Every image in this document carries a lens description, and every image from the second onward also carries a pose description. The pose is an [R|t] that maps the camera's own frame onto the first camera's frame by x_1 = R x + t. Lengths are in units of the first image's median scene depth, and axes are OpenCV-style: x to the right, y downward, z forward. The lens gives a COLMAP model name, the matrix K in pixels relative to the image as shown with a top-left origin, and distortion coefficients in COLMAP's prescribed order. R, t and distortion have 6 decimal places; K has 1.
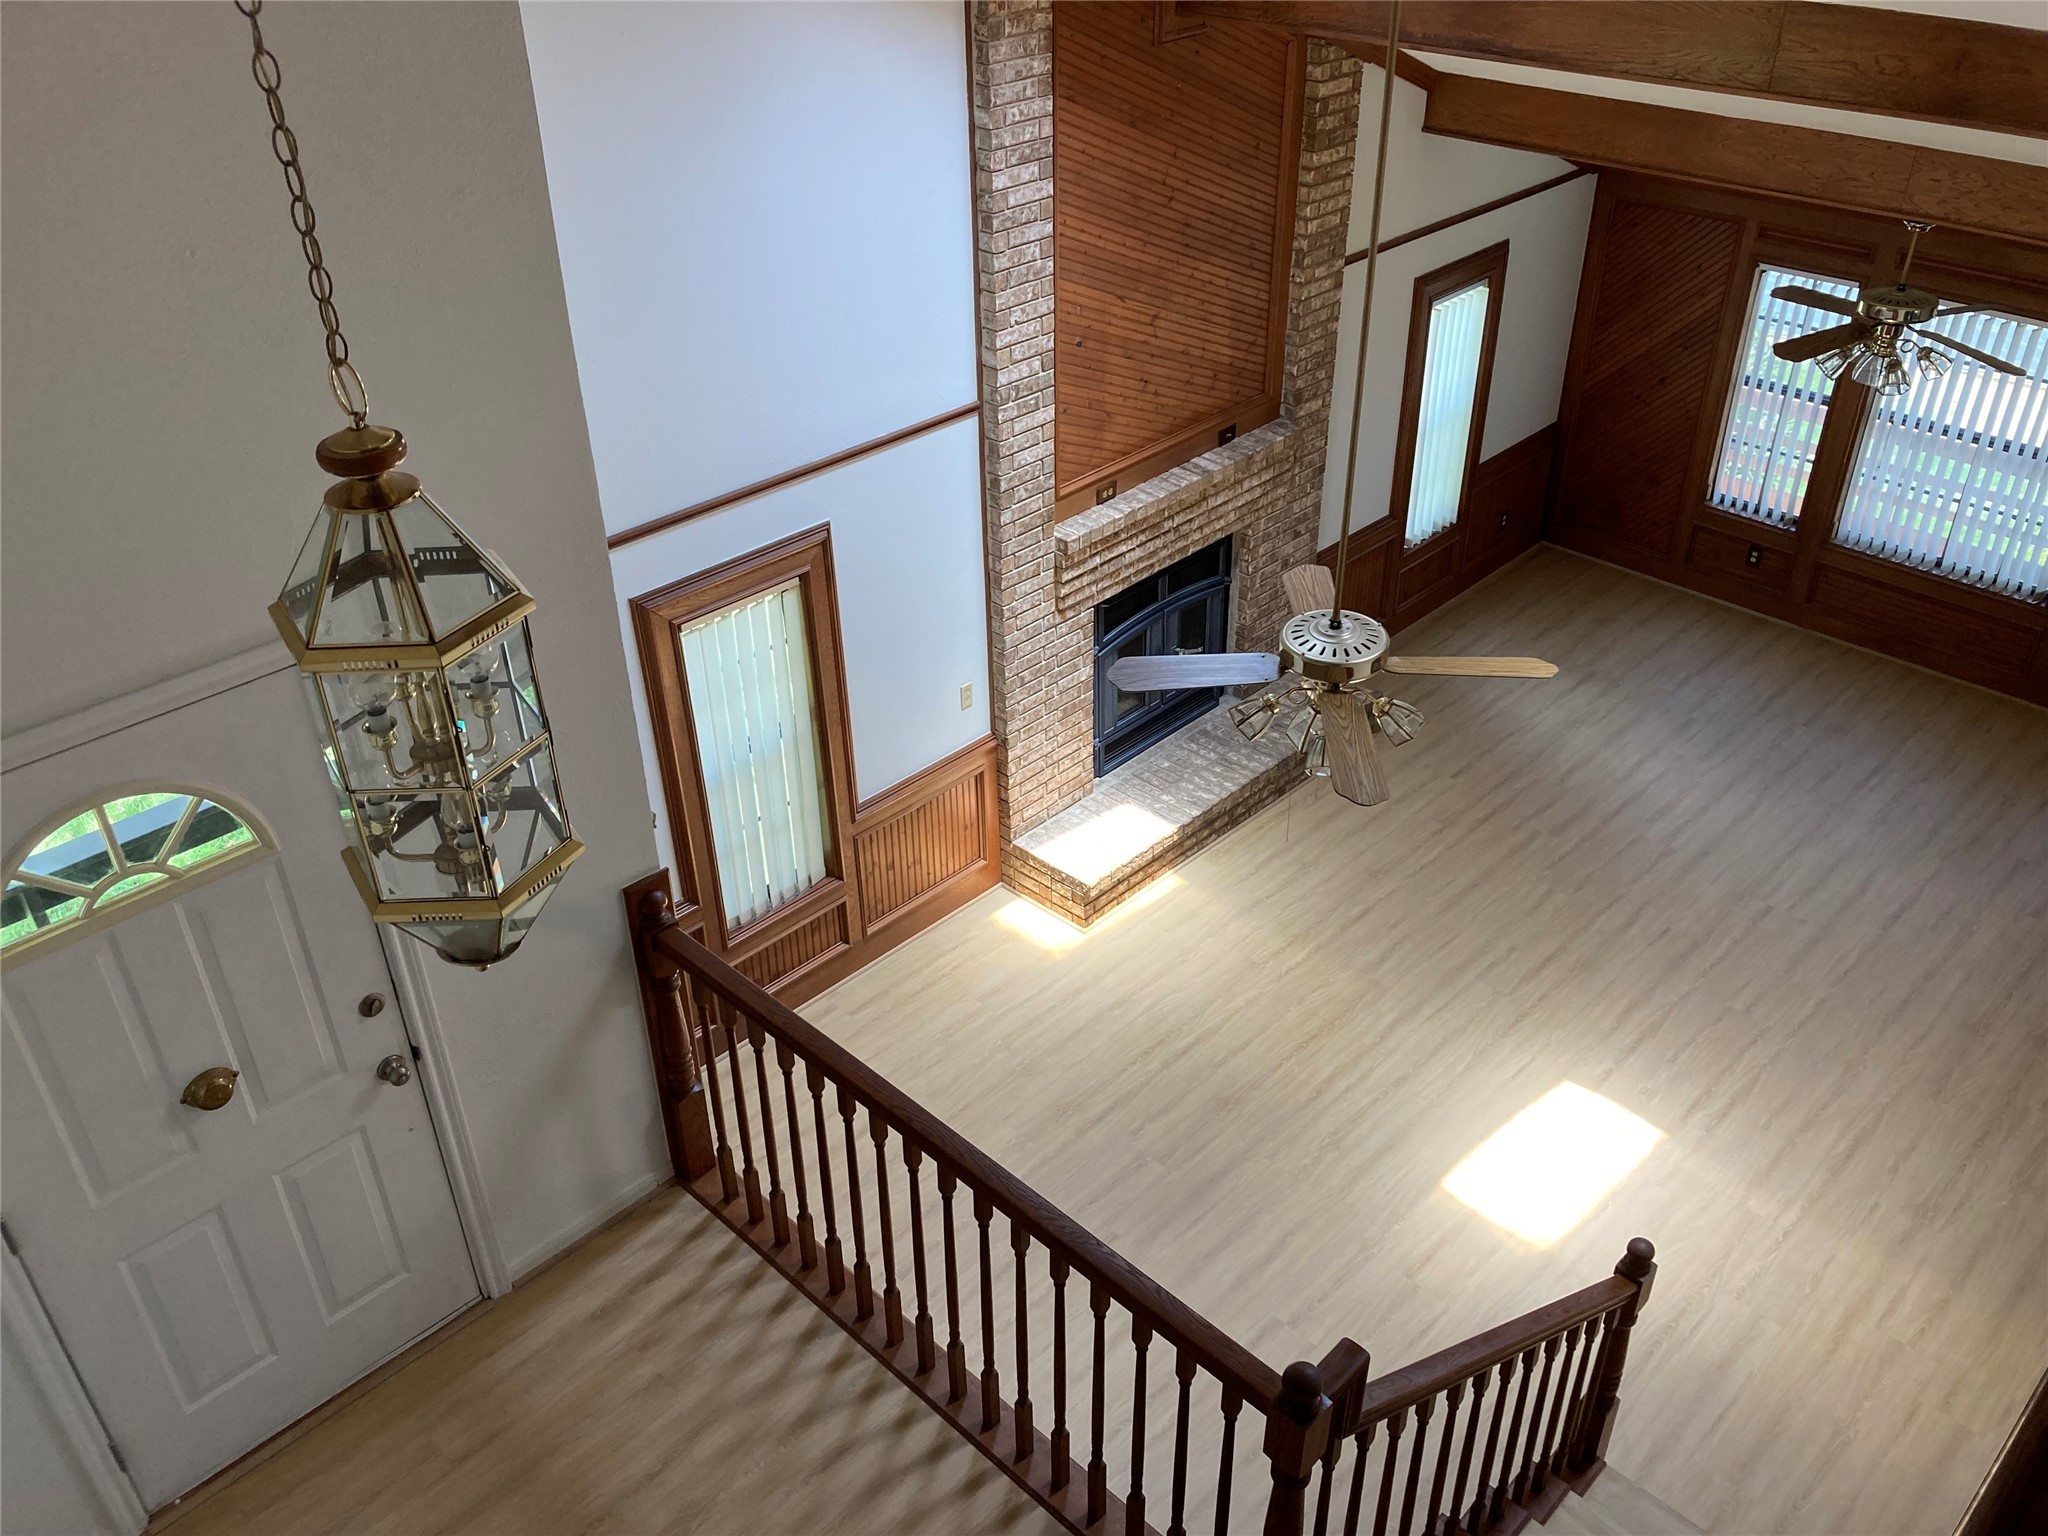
lens RADIAL K [[1671.0, 0, 1020.2], [0, 1671.0, 766.1], [0, 0, 1]] dist [-0.002901, -0.002743]
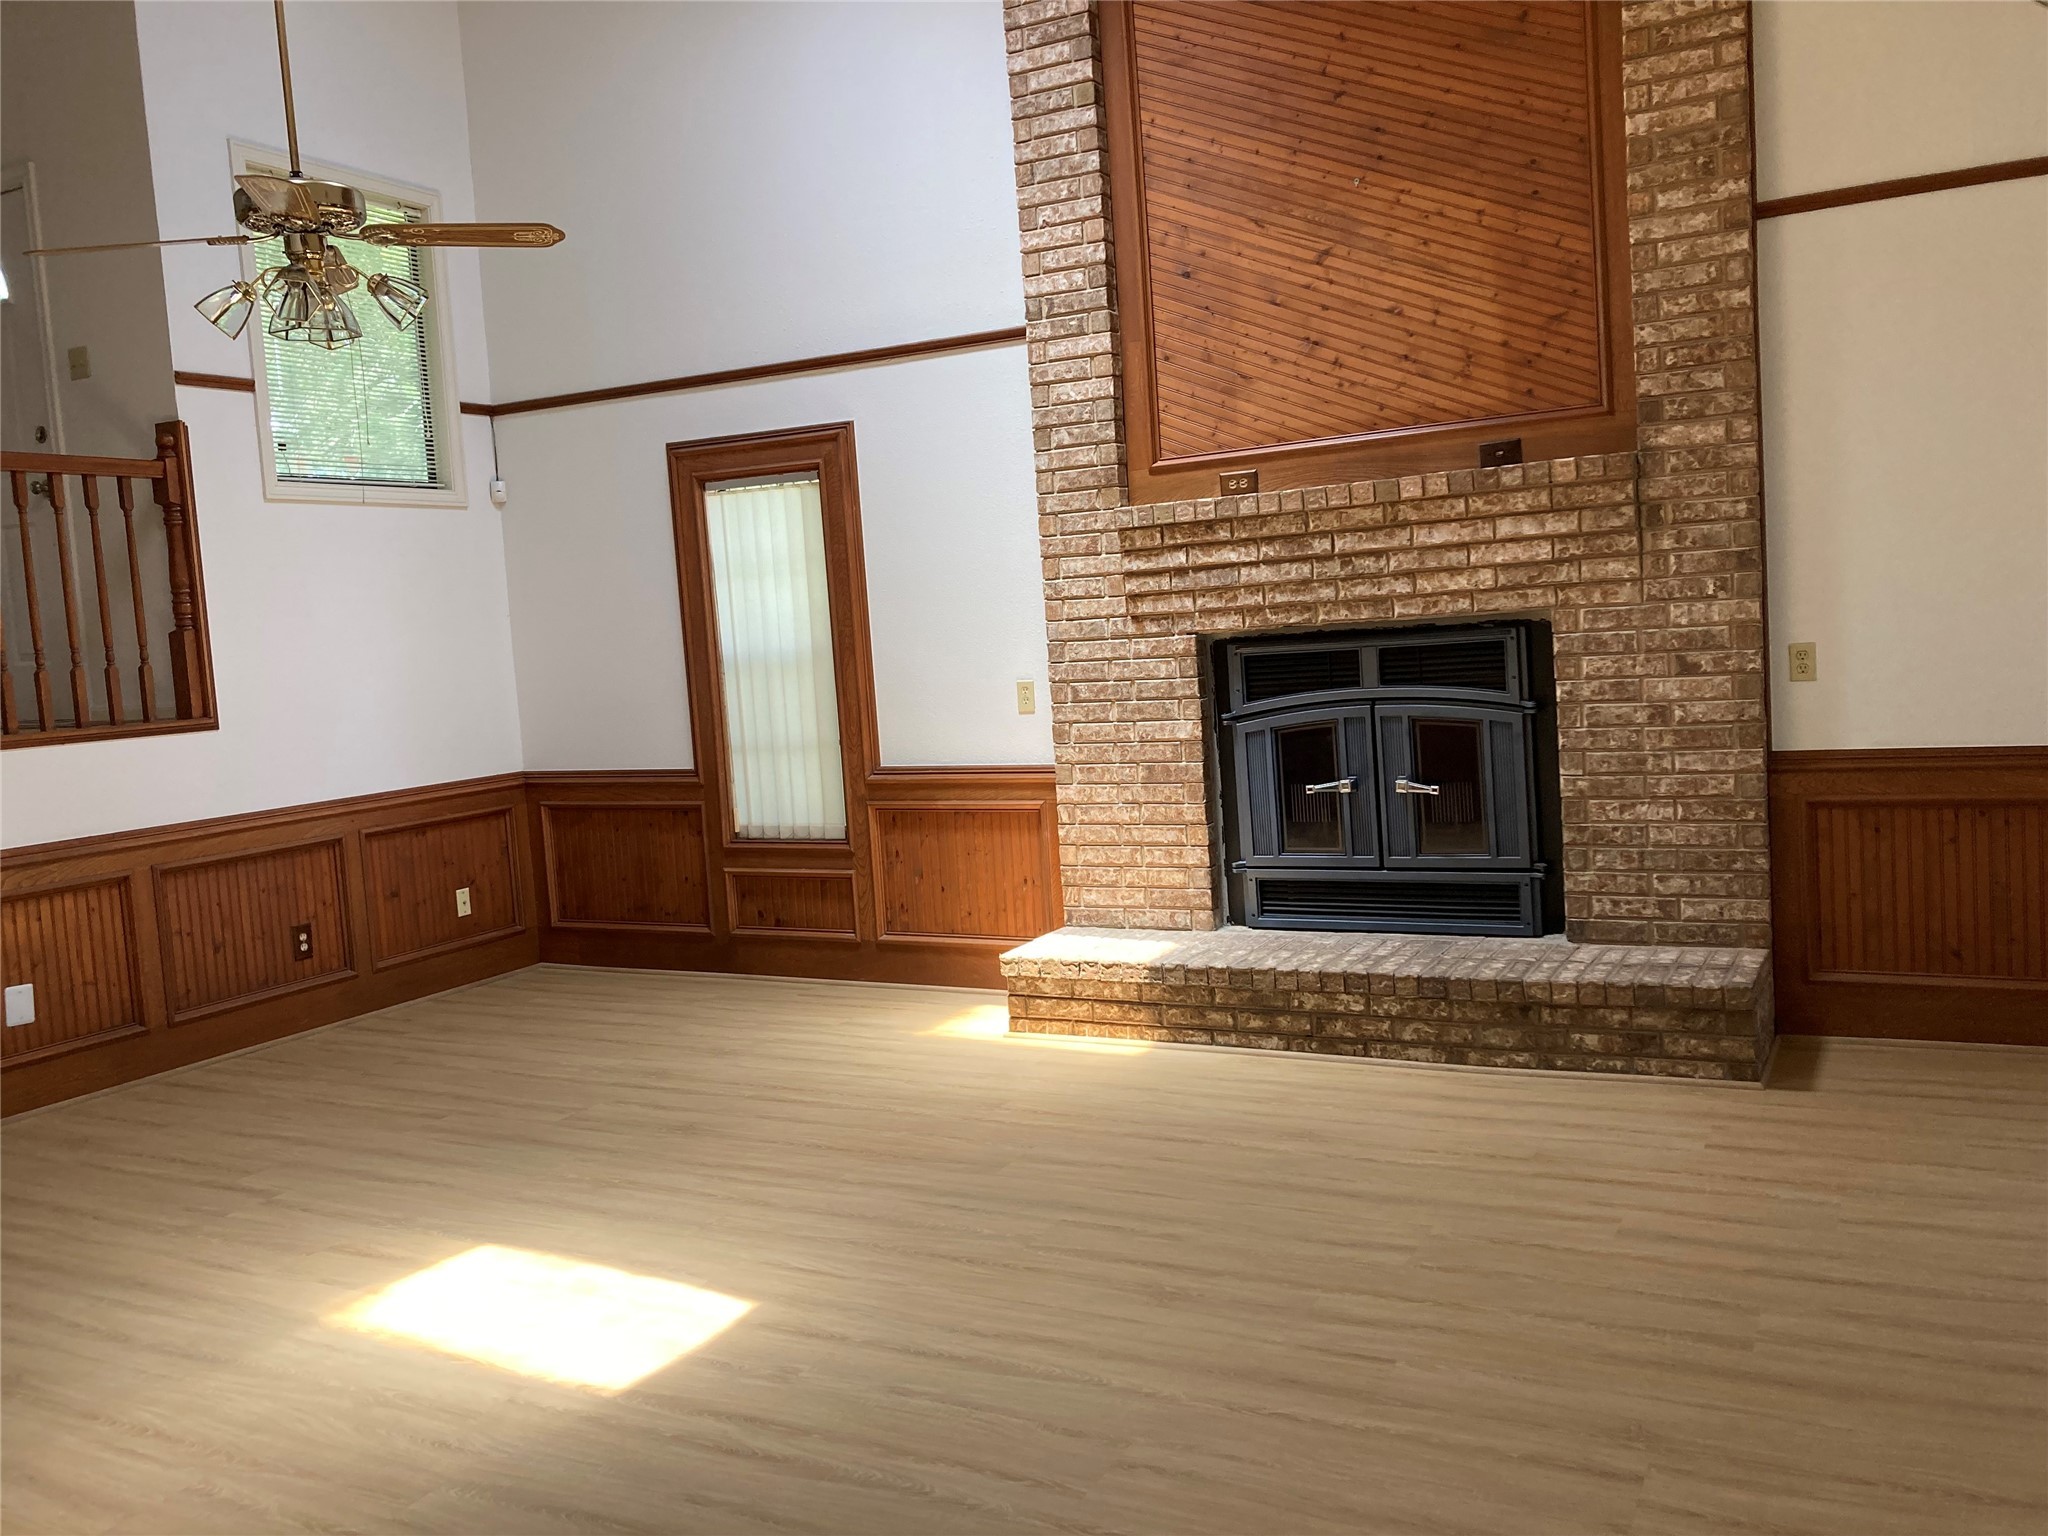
lens RADIAL K [[1671.0, 0, 1034.1], [0, 1671.0, 728.2], [0, 0, 1]] dist [-0.002901, -0.002743]
pose [[0.299431, 0.067863, -0.951702, 0.745861], [-0.470335, 0.878351, -0.085347, 0.039573], [0.830136, 0.473174, 0.294923, 0.756943]]
